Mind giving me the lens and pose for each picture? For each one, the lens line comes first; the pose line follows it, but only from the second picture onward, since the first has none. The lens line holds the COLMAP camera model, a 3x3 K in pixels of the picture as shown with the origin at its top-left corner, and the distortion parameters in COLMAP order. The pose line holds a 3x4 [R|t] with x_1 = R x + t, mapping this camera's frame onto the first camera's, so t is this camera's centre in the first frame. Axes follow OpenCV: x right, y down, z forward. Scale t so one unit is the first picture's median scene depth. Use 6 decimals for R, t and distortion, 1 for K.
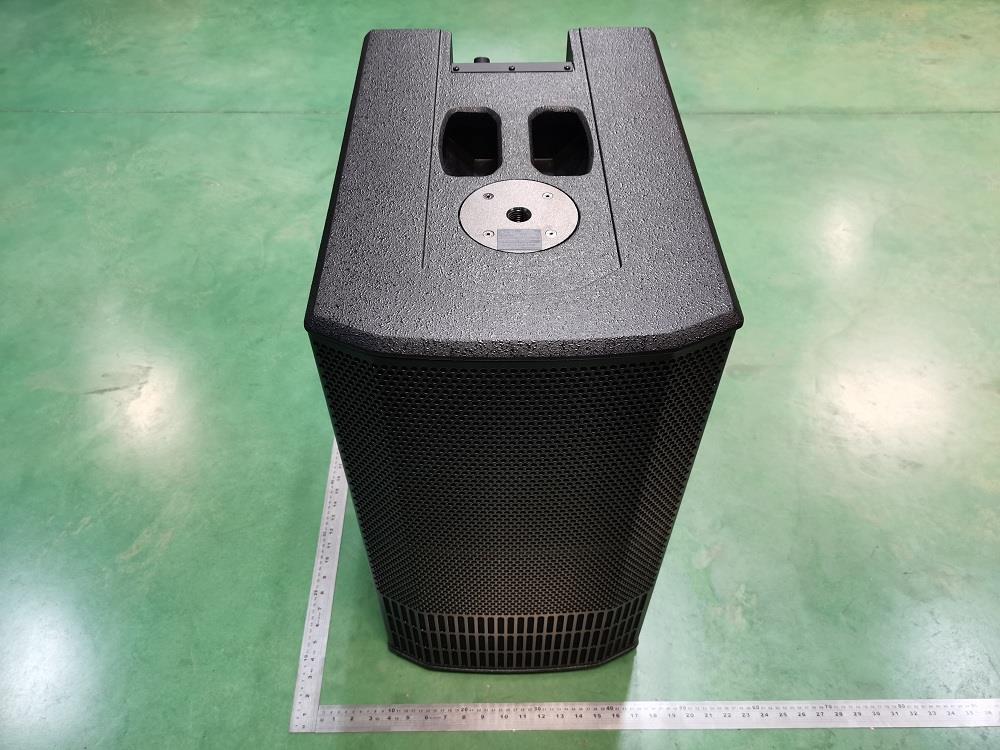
lens RADIAL K [[787.8, 0, 494.0], [0, 787.8, 374.5], [0, 0, 1]] dist [0.026736, -0.040281]
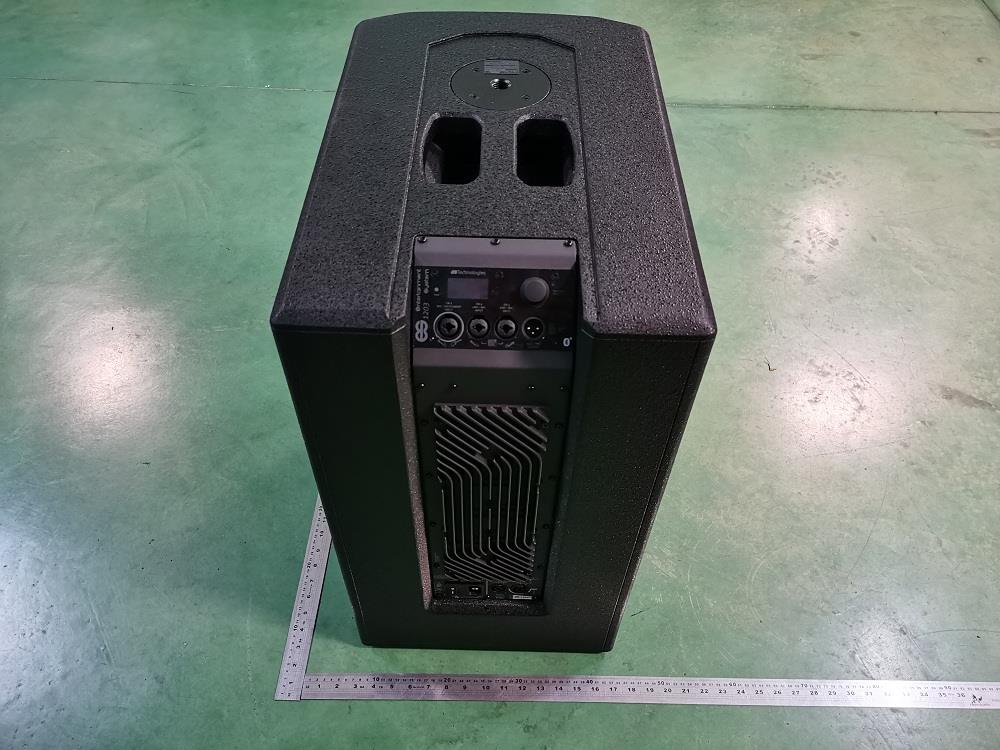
lens RADIAL K [[787.8, 0, 507.8], [0, 787.8, 365.4], [0, 0, 1]] dist [0.026736, -0.040281]
pose [[0.999002, 0.042547, -0.013600, 0.212061], [-0.042461, 0.999076, 0.006585, 0.003440], [0.013868, -0.006001, 0.999886, -0.008675]]
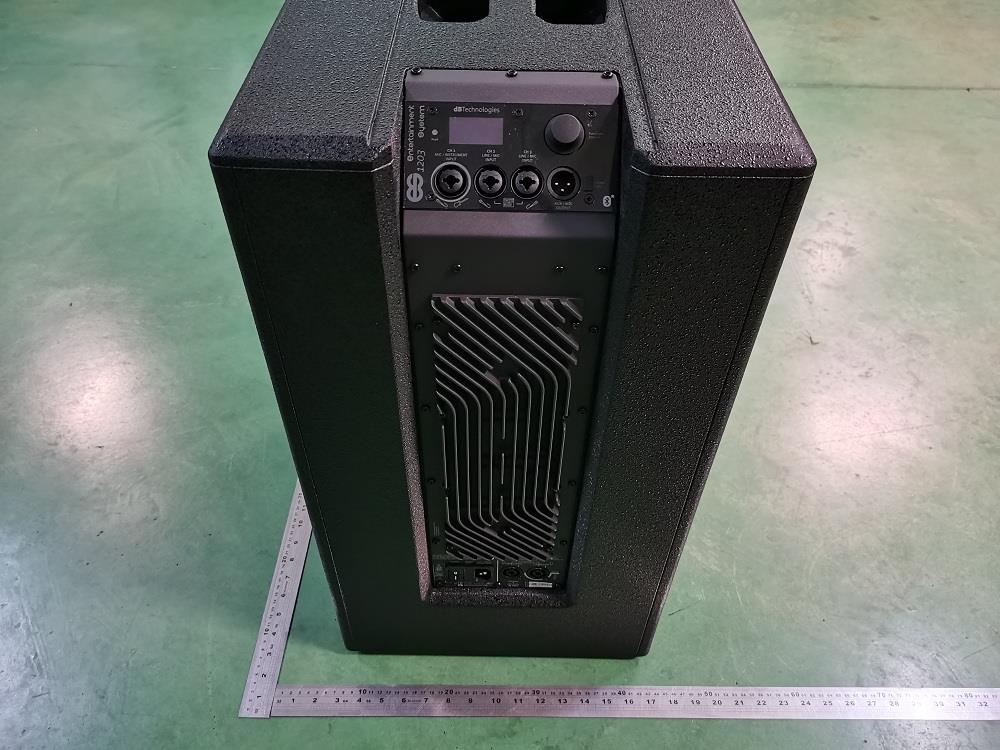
lens RADIAL K [[787.8, 0, 507.9], [0, 787.8, 368.8], [0, 0, 1]] dist [0.026736, -0.040281]
pose [[0.999304, 0.034569, -0.013985, 0.205809], [-0.035188, 0.998287, -0.046751, 0.058888], [0.012345, 0.047210, 0.998809, 0.072873]]
